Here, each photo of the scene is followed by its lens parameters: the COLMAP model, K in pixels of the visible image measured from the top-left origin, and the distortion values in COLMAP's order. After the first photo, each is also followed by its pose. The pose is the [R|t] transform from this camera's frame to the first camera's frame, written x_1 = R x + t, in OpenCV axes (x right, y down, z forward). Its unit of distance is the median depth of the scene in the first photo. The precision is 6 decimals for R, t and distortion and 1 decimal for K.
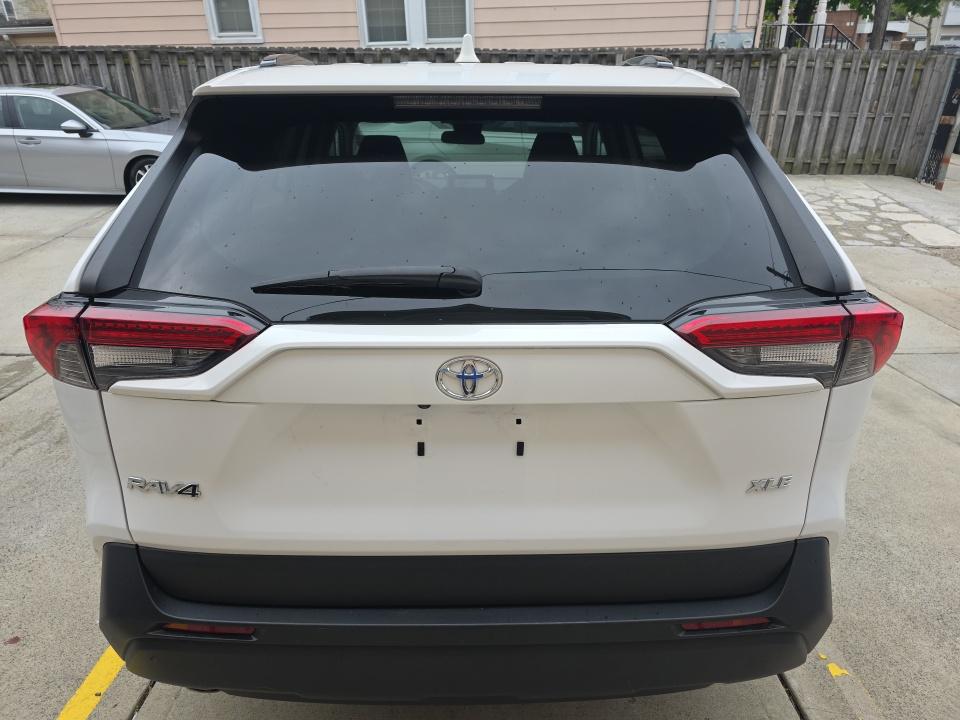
lens RADIAL K [[649.7, 0, 480.0], [0, 649.7, 360.0], [0, 0, 1]] dist [0.001067, -0.004679]
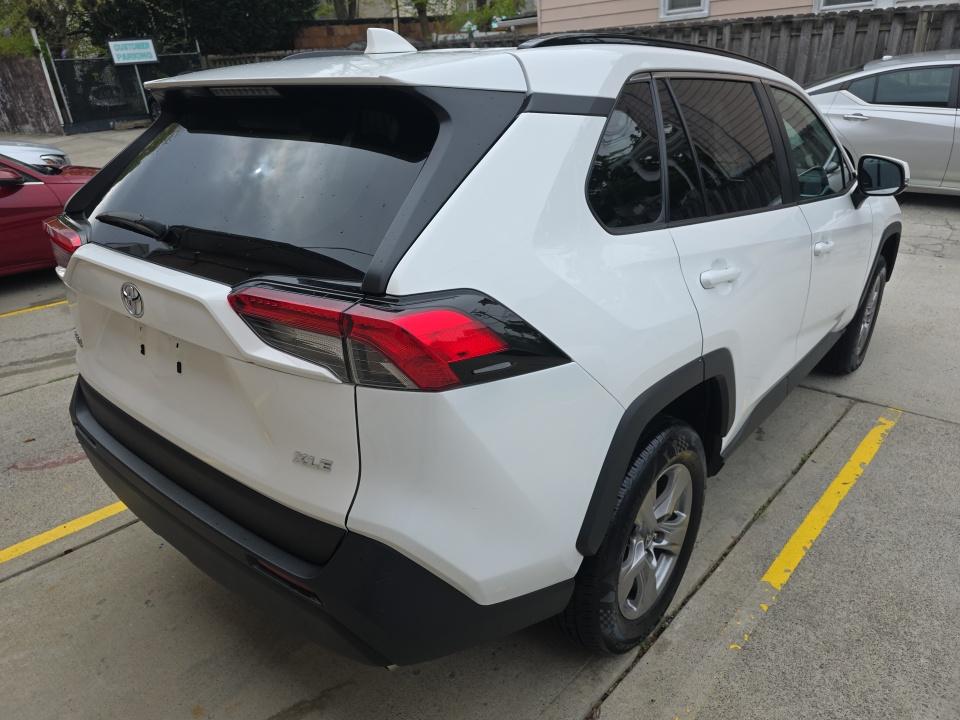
lens RADIAL K [[633.3, 0, 480.0], [0, 633.3, 360.0], [0, 0, 1]] dist [-0.007074, -0.005148]
pose [[0.766936, 0.236684, -0.596481, 0.115113], [-0.209128, 0.970938, 0.116379, -0.013475], [0.606692, 0.035486, 0.794145, 0.032936]]
